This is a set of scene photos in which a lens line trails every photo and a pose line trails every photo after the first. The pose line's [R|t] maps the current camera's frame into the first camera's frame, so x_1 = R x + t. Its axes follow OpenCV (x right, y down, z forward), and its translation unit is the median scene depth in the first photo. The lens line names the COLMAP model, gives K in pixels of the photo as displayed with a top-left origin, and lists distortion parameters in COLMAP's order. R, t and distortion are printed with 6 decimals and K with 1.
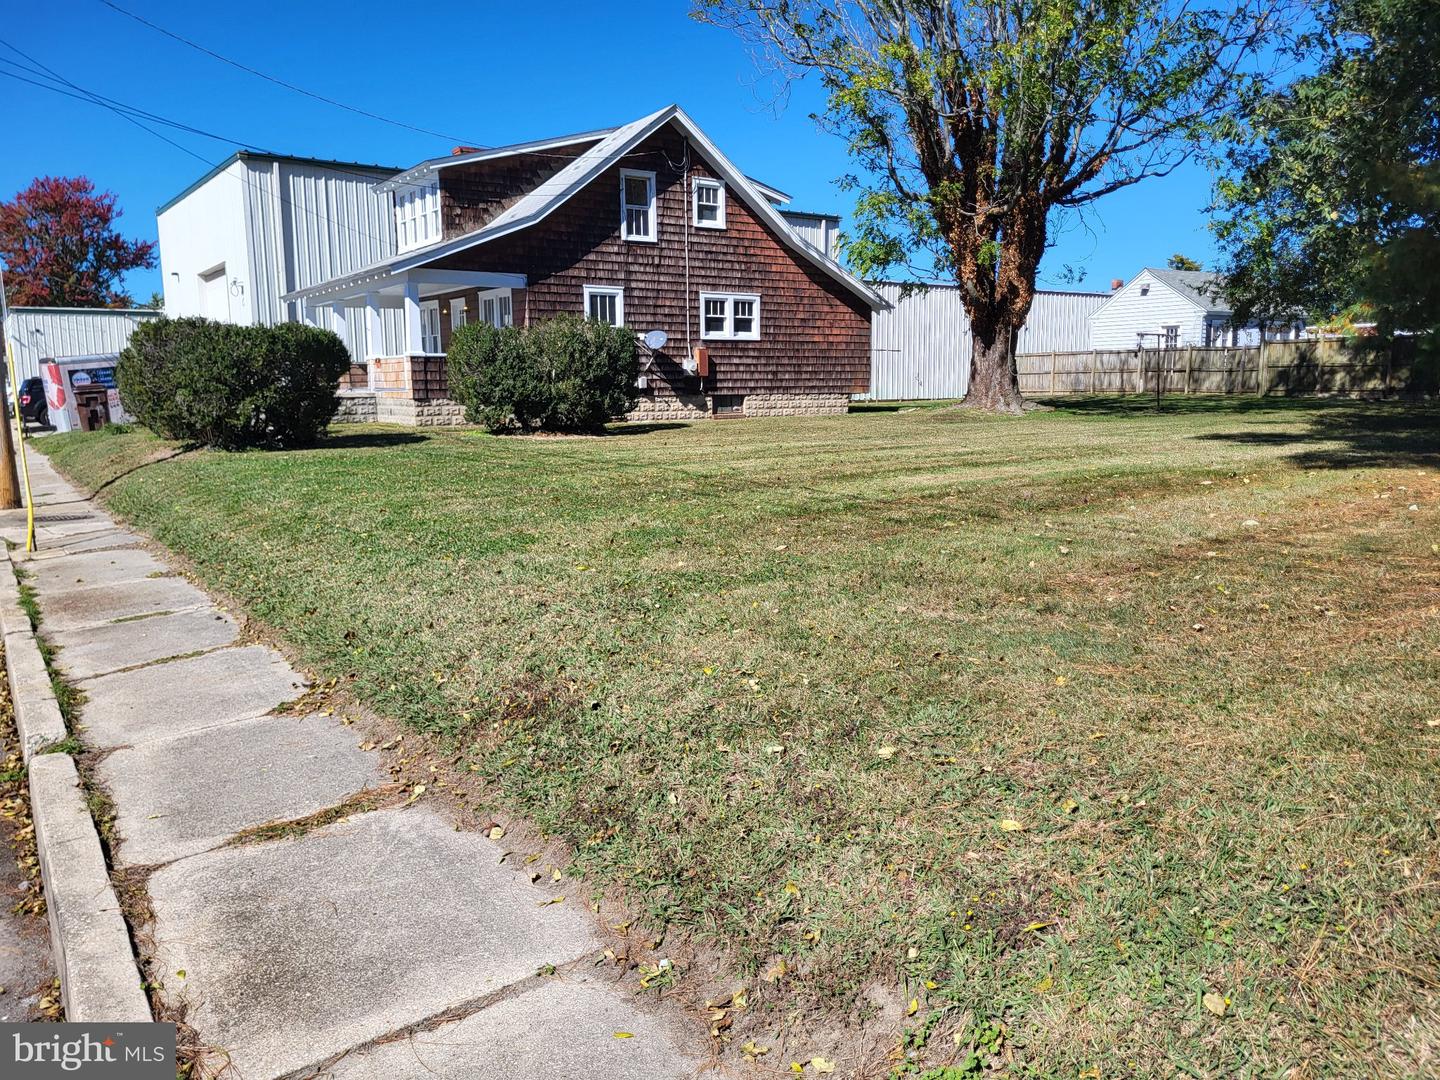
lens RADIAL K [[1084.2, 0, 720.9], [0, 1084.2, 540.5], [0, 0, 1]] dist [0.042466, 0.001157]
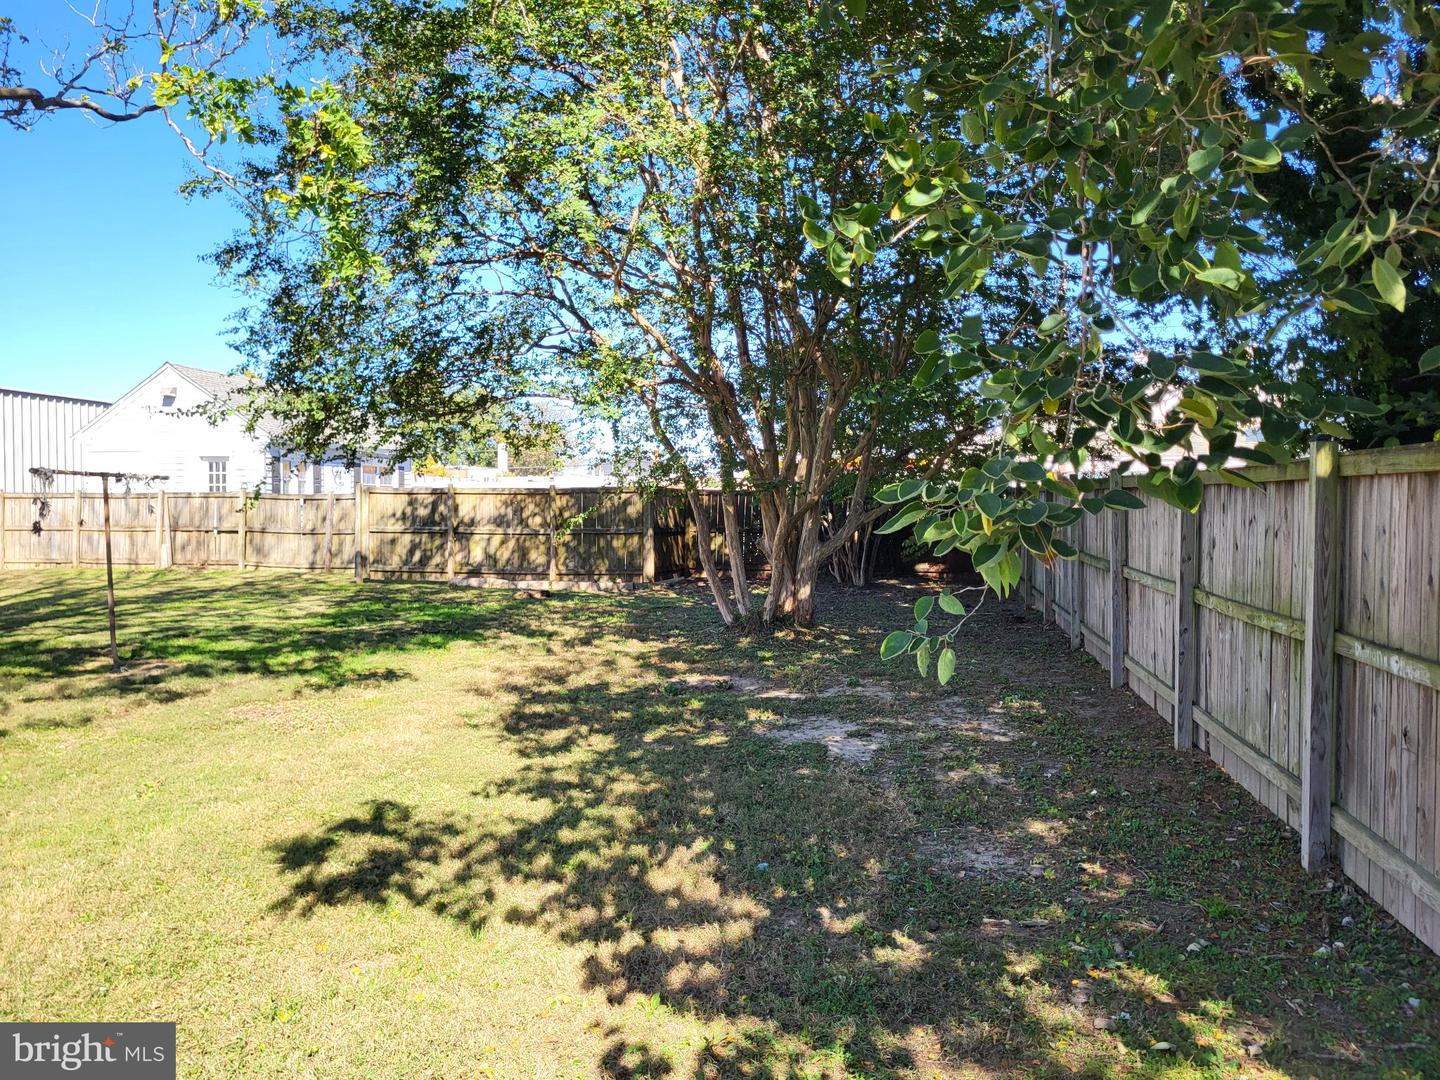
lens RADIAL K [[1084.2, 0, 720.5], [0, 1084.2, 540.9], [0, 0, 1]] dist [0.042466, 0.001157]
pose [[0.716825, -0.010080, 0.697180, 0.279465], [0.094429, 0.992087, -0.082746, -0.108150], [-0.690829, 0.125149, 0.712104, 0.562637]]
